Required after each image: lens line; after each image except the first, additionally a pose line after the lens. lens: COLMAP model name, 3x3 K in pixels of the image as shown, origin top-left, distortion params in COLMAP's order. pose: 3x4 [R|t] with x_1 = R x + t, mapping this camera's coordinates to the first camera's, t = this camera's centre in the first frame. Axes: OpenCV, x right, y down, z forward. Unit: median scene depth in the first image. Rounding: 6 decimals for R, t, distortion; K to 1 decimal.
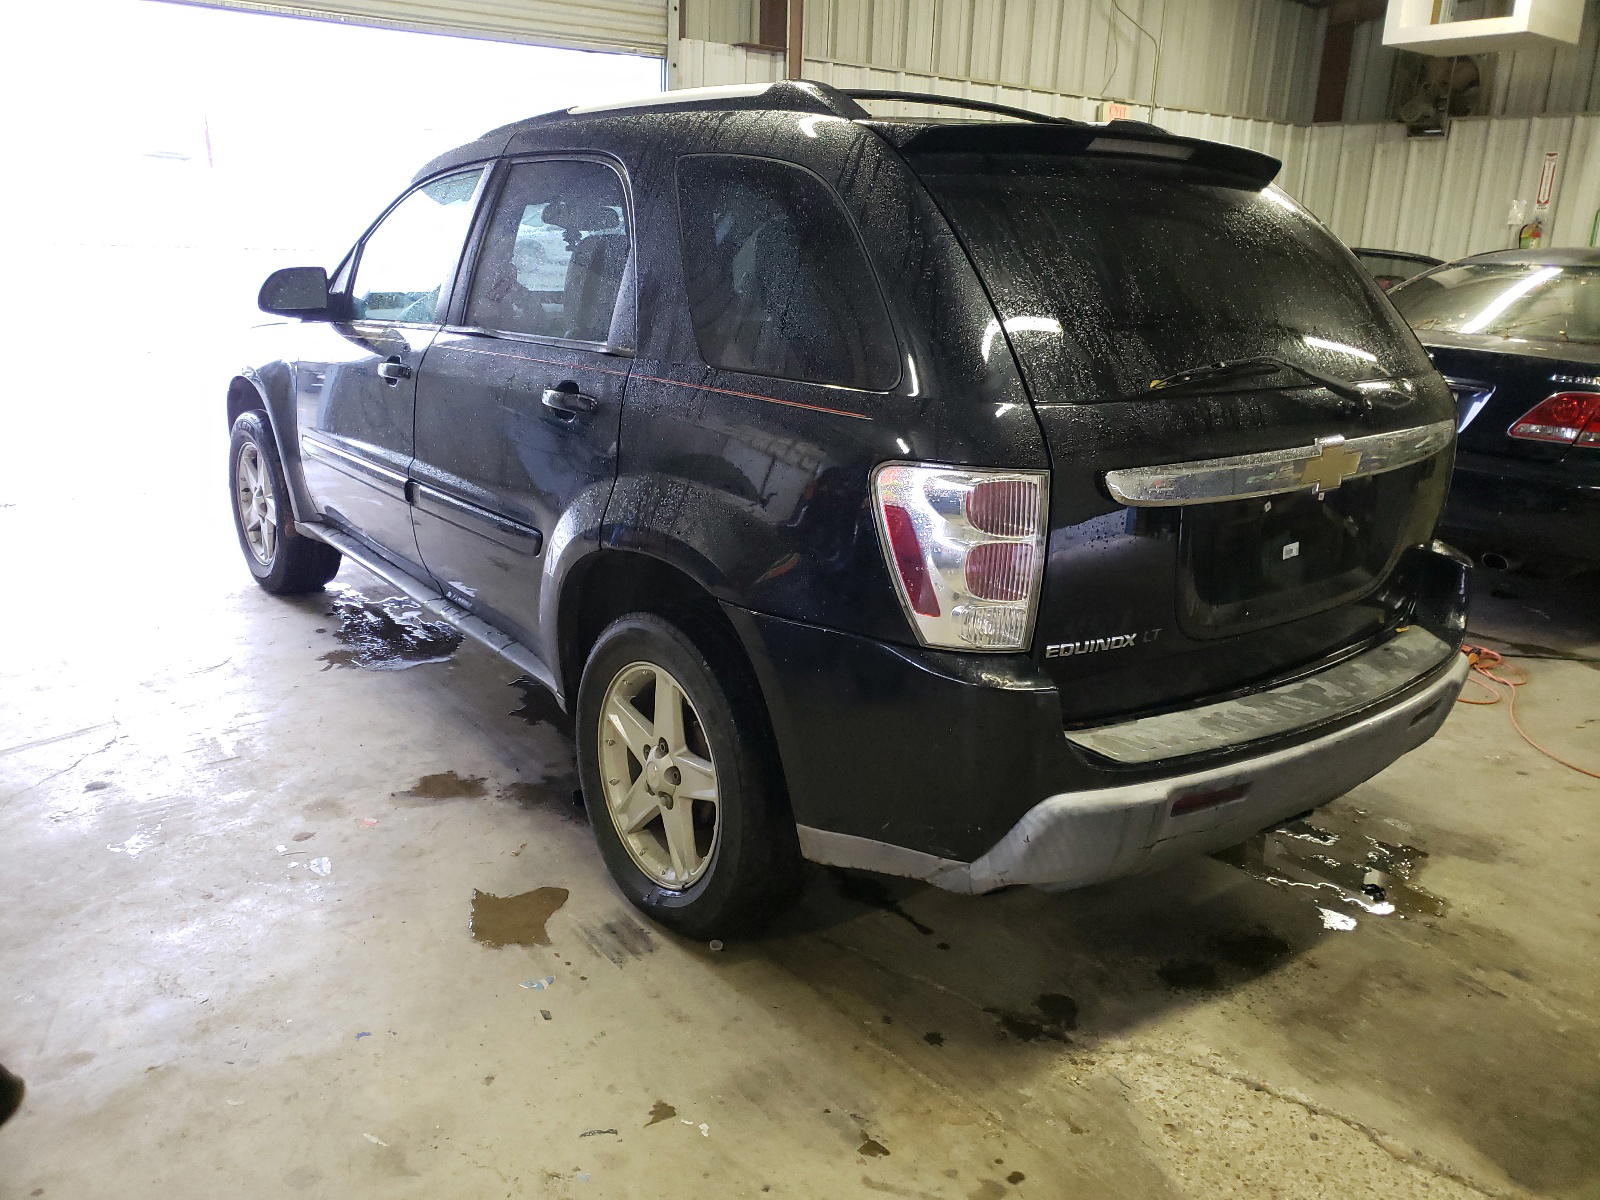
lens RADIAL K [[1237.4, 0, 800.0], [0, 1237.4, 600.0], [0, 0, 1]] dist [-0.020899, 0.063475]
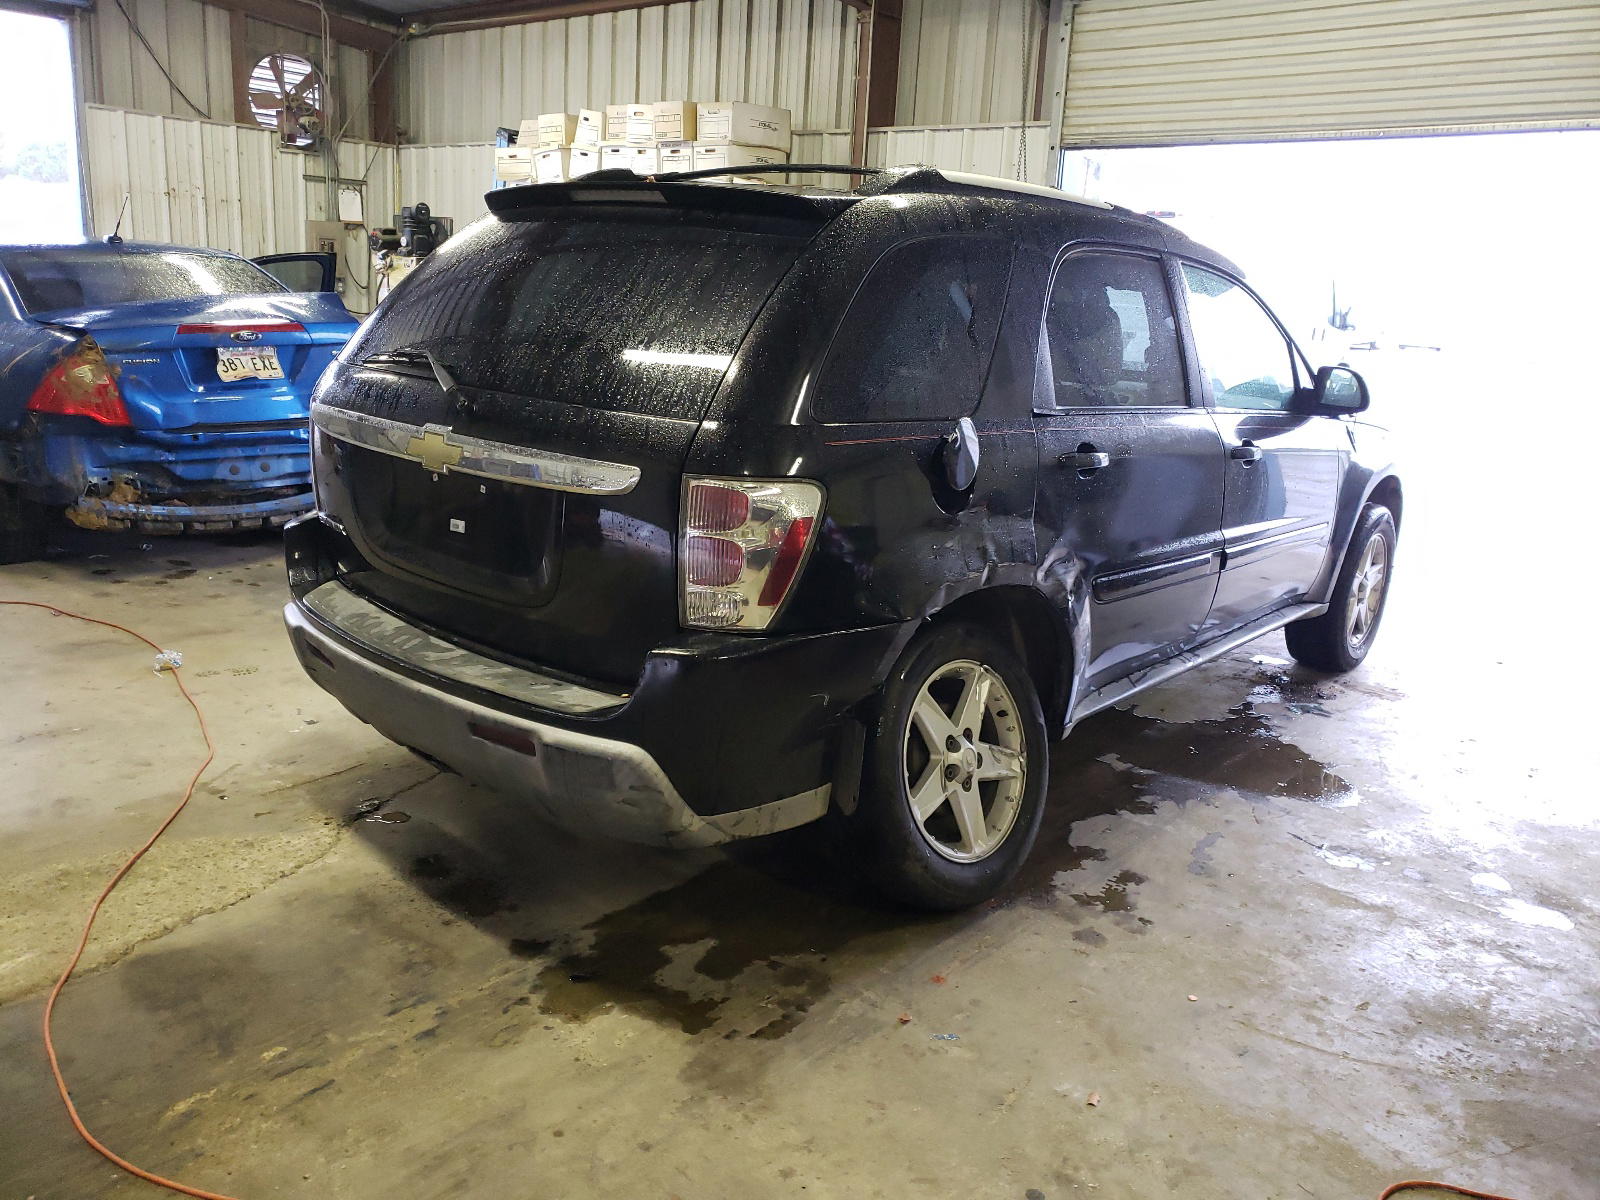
lens RADIAL K [[1237.4, 0, 800.0], [0, 1237.4, 600.0], [0, 0, 1]] dist [-0.020899, 0.063475]
pose [[0.205995, 0.230220, -0.951086, 1.473638], [-0.336291, 0.929389, 0.152131, -0.241392], [0.918953, 0.288504, 0.268870, 0.931444]]
